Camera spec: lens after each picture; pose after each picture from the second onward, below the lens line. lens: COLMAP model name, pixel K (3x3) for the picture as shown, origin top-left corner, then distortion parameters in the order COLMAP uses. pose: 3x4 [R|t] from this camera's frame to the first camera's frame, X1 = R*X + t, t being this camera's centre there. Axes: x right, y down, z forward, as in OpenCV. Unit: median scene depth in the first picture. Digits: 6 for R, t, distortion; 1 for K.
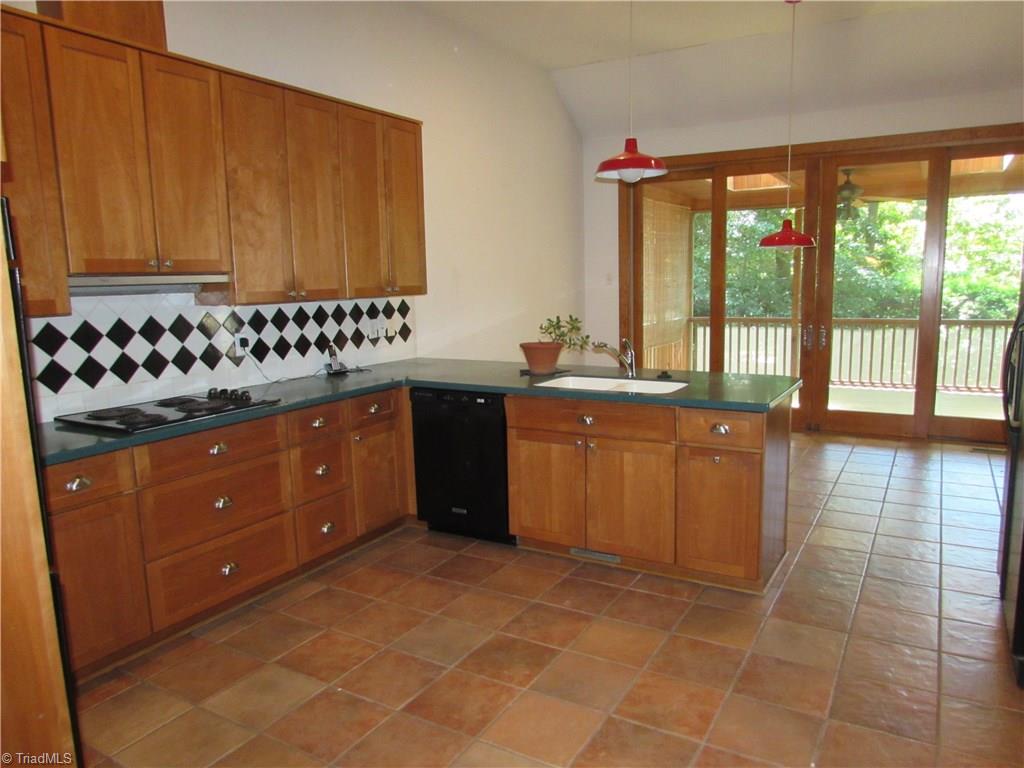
lens RADIAL K [[721.5, 0, 515.6], [0, 721.5, 388.9], [0, 0, 1]] dist [-0.047148, 0.024768]
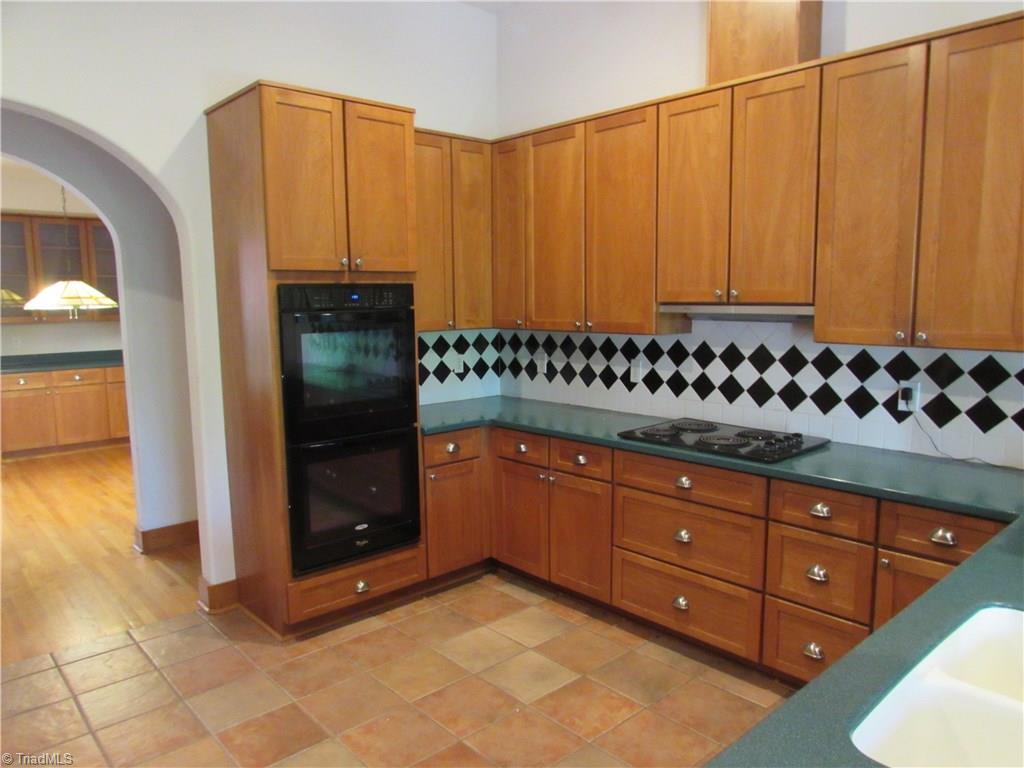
lens RADIAL K [[712.1, 0, 512.0], [0, 712.1, 384.0], [0, 0, 1]] dist [-0.034429, 0.003025]
pose [[-0.274974, 0.119448, -0.954003, 0.579213], [-0.157530, 0.973246, 0.167263, -0.172425], [0.948458, 0.196277, -0.248801, 1.012427]]
